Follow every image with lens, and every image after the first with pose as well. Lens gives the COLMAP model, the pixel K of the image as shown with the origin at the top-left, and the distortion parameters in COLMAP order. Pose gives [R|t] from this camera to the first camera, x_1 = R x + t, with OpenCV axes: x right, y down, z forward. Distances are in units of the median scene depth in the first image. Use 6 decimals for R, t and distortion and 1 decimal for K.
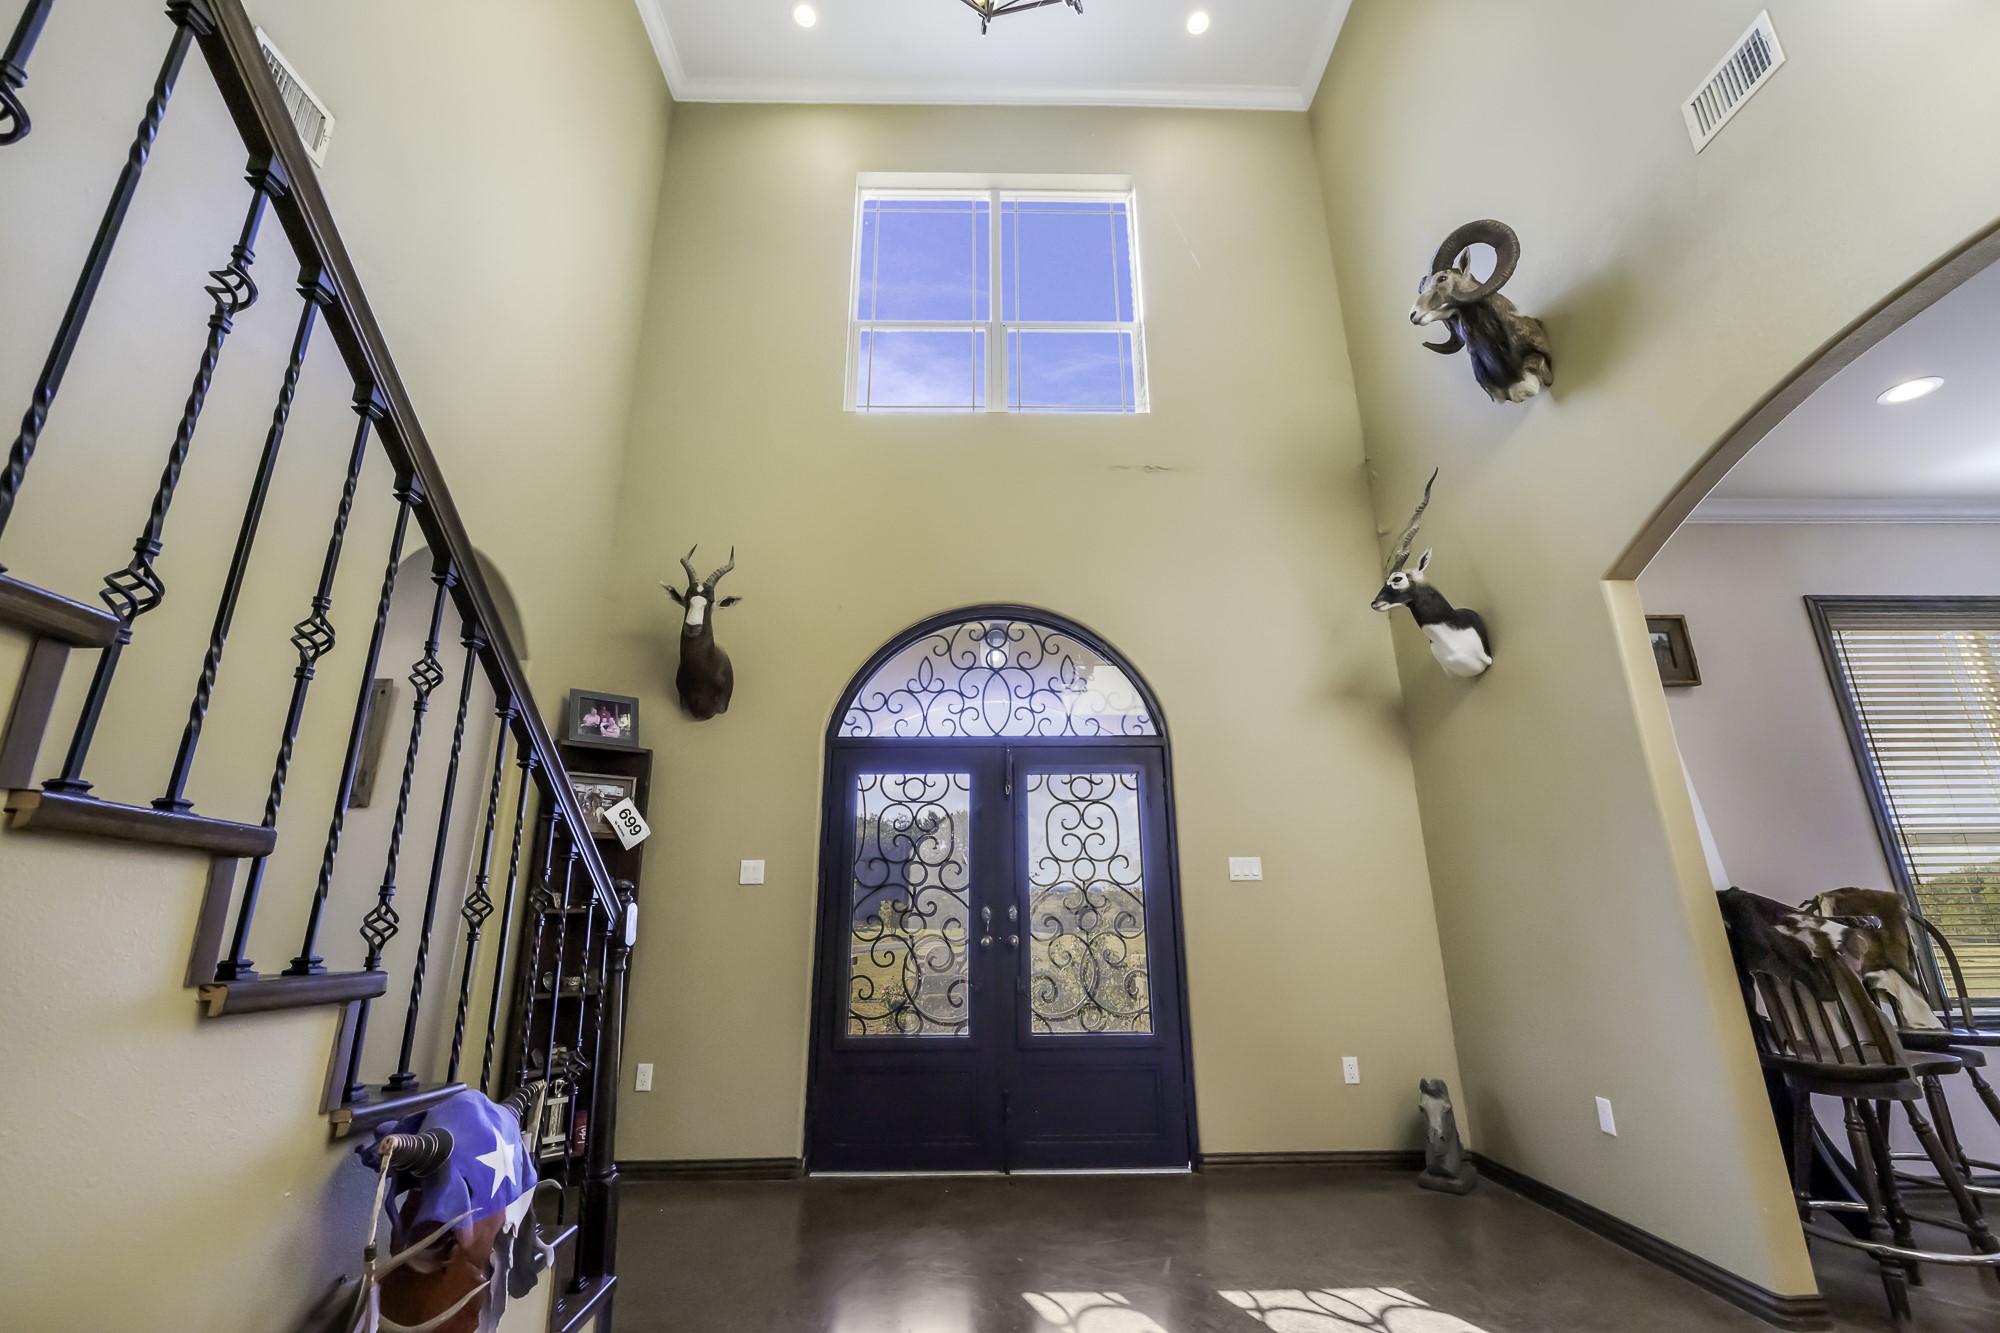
lens RADIAL K [[845.2, 0, 996.1], [0, 845.2, 656.9], [0, 0, 1]] dist [0.000246, 0.000306]
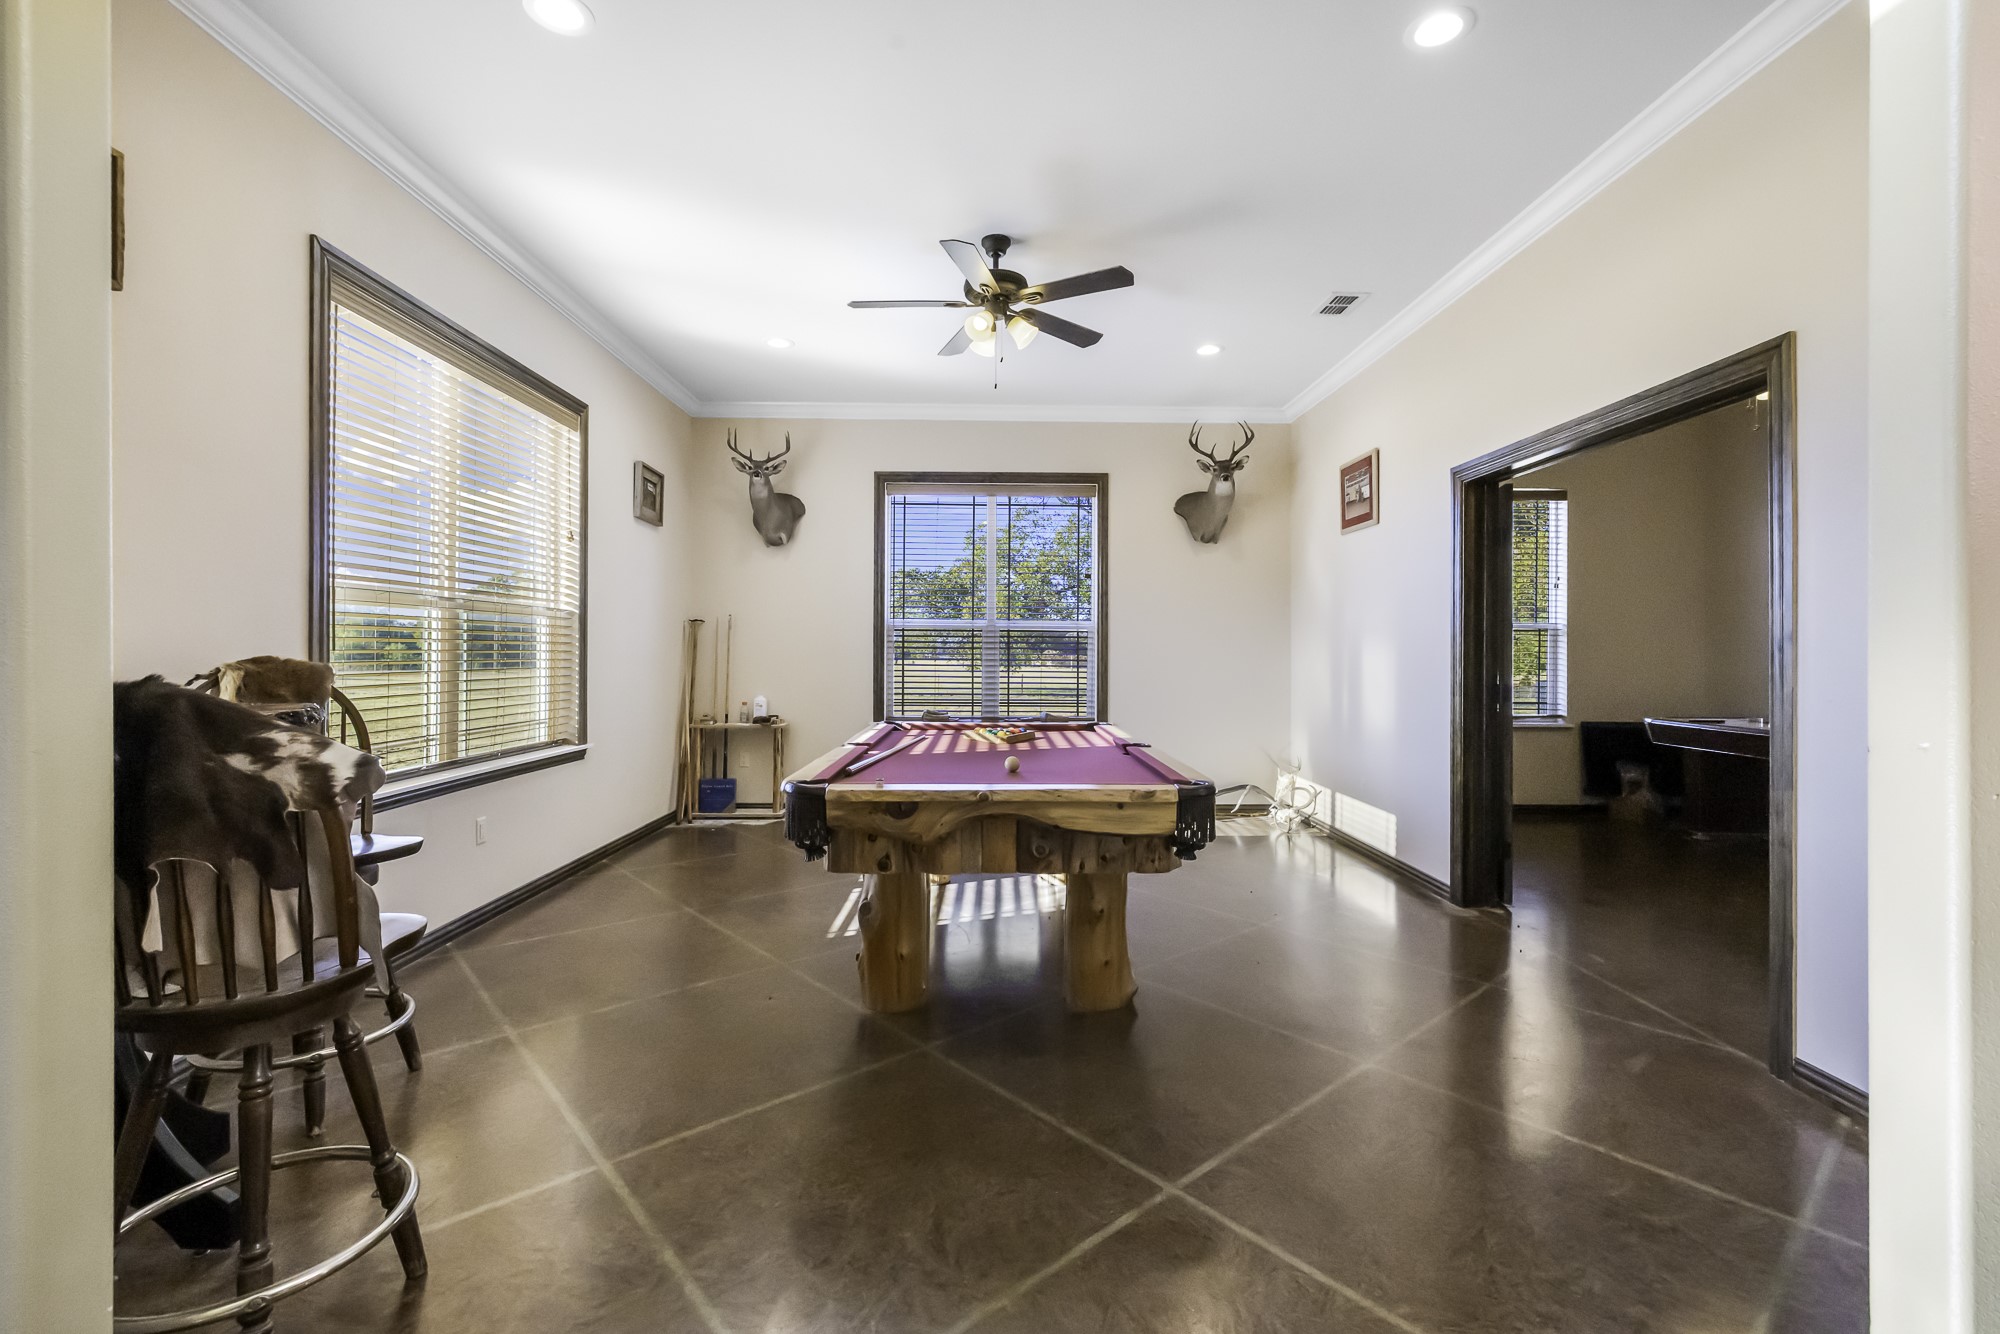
lens RADIAL K [[872.0, 0, 1000.6], [0, 872.0, 647.5], [0, 0, 1]] dist [-0.000582, 0.000015]
pose [[0.006116, 0.010304, 0.999928, 0.309621], [-0.296027, 0.955146, -0.008032, 0.096345], [-0.955160, -0.295957, 0.008892, 0.430186]]
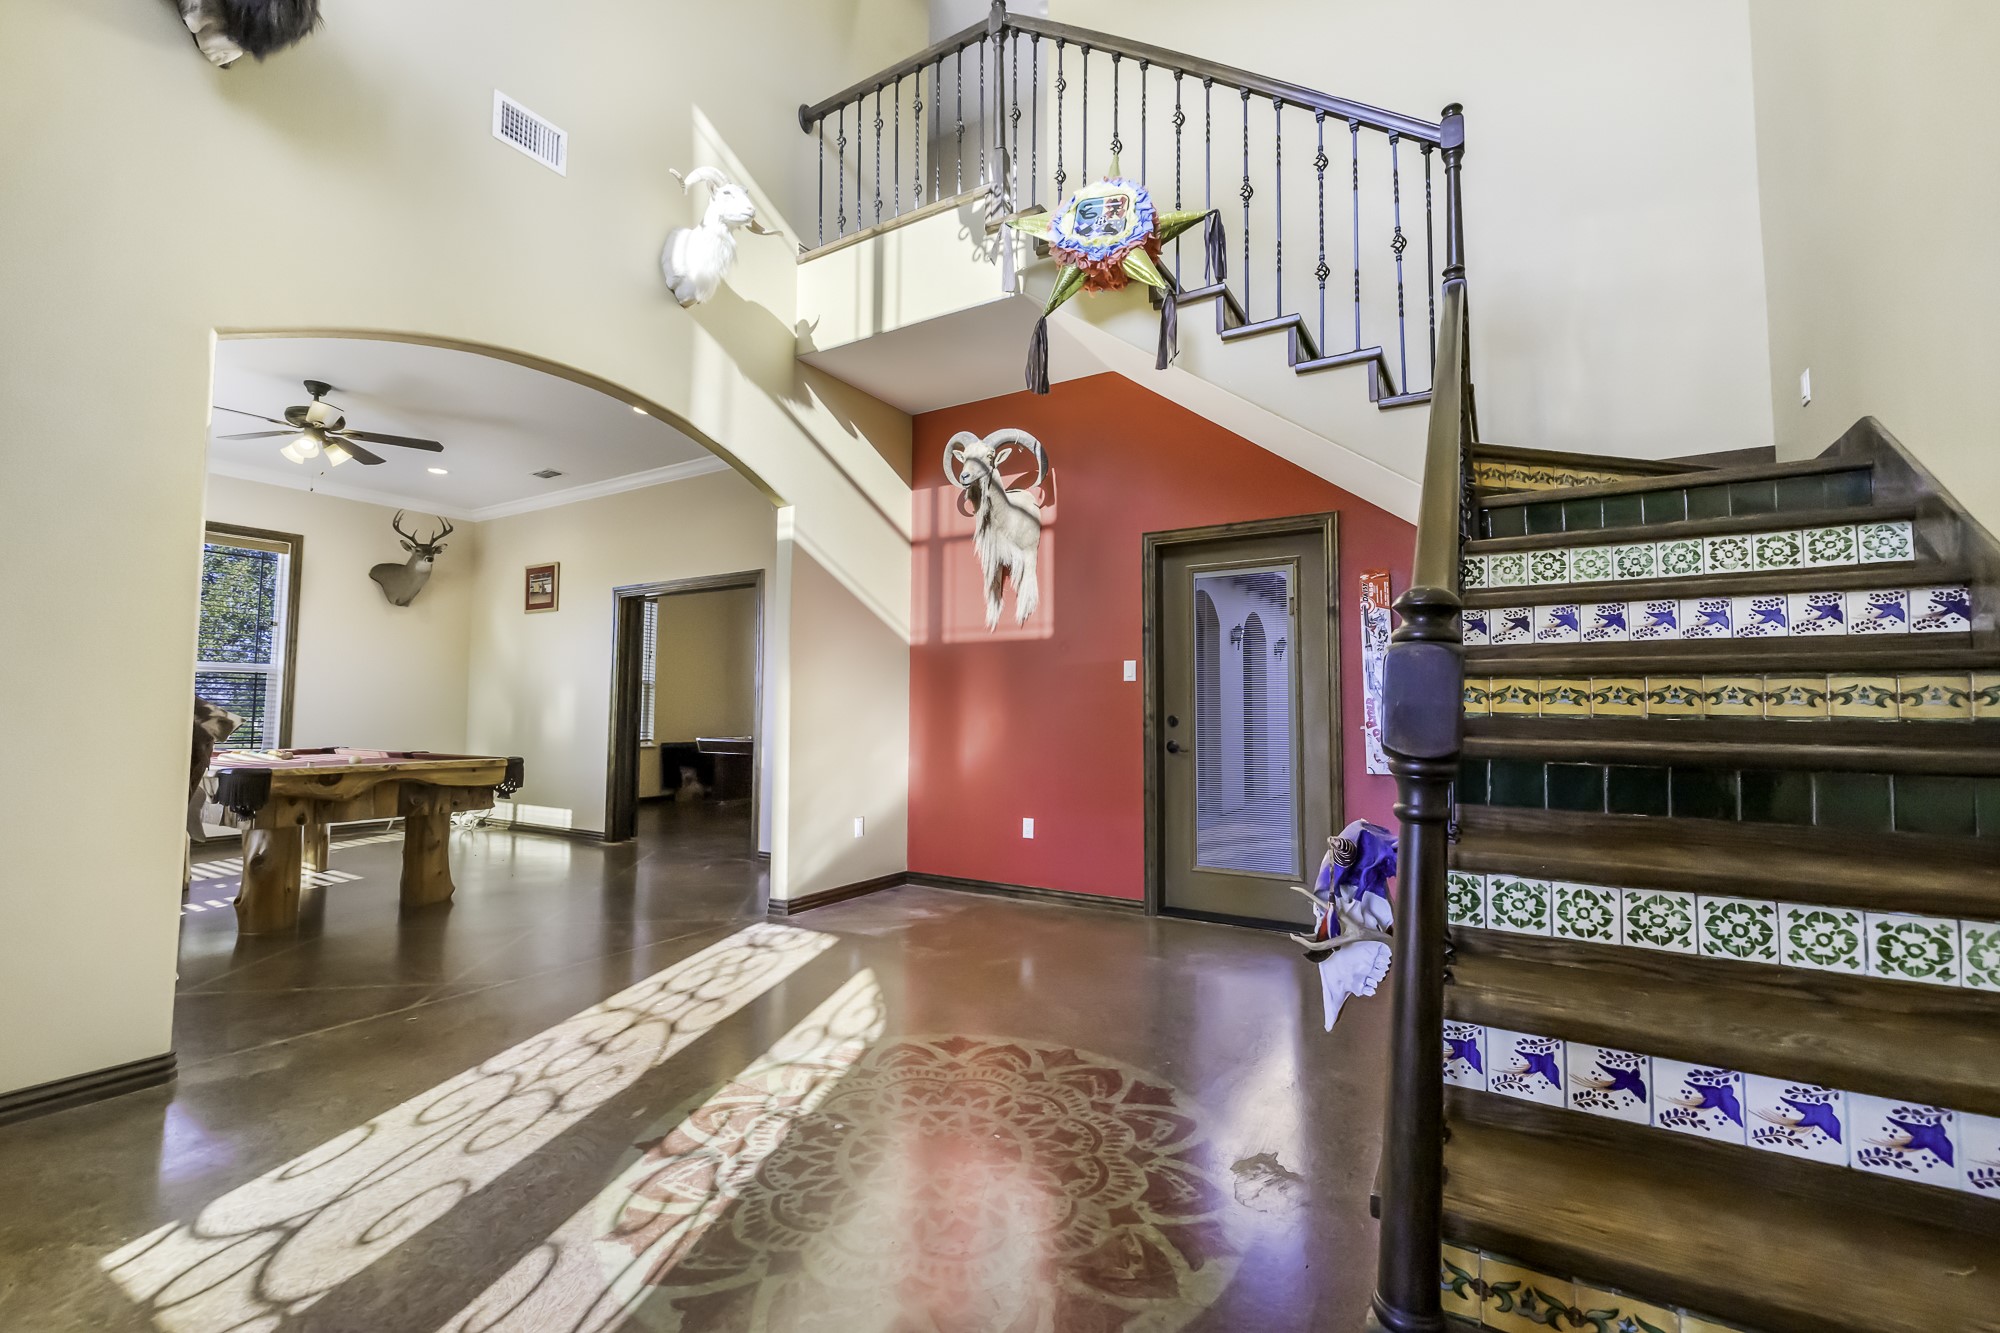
lens RADIAL K [[845.2, 0, 996.1], [0, 845.2, 656.9], [0, 0, 1]] dist [0.000246, 0.000306]
pose [[-0.837822, 0.036593, 0.544716, -0.334160], [-0.162029, 0.936130, -0.312102, 0.299398], [-0.521346, -0.349745, -0.778381, 0.950328]]
